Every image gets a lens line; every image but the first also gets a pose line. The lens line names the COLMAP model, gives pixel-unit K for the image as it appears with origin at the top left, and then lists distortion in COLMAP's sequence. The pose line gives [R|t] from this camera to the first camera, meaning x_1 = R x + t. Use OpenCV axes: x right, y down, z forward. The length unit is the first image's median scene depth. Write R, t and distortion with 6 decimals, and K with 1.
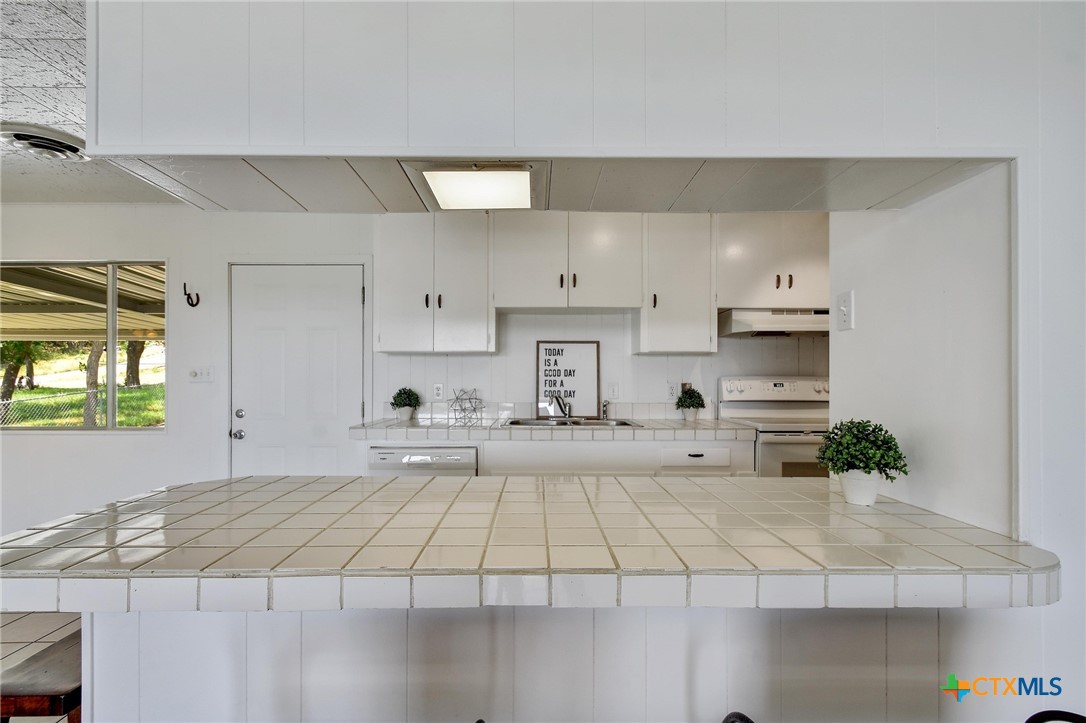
lens RADIAL K [[513.6, 0, 541.3], [0, 513.6, 372.9], [0, 0, 1]] dist [0.001794, 0.000188]
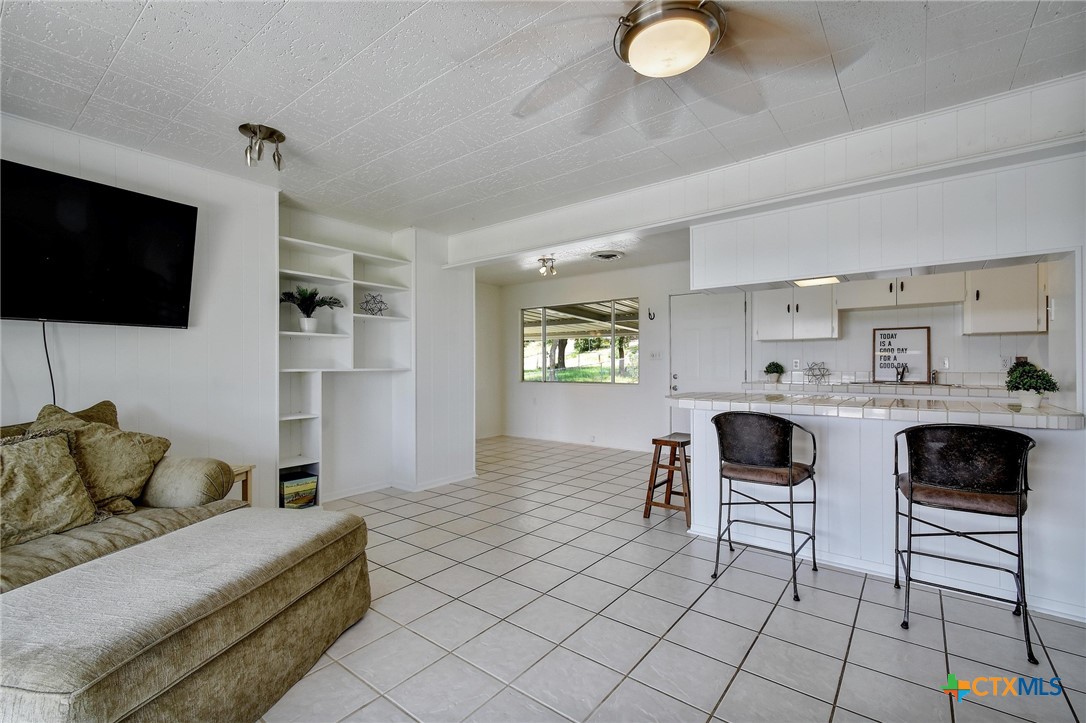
lens RADIAL K [[476.8, 0, 542.5], [0, 476.8, 367.7], [0, 0, 1]] dist [0.029982, 0.000417]
pose [[0.774831, 0.002397, -0.632164, 0.130785], [0.009378, 0.999839, 0.015286, 0.017407], [0.632099, -0.017772, 0.774684, -0.646277]]
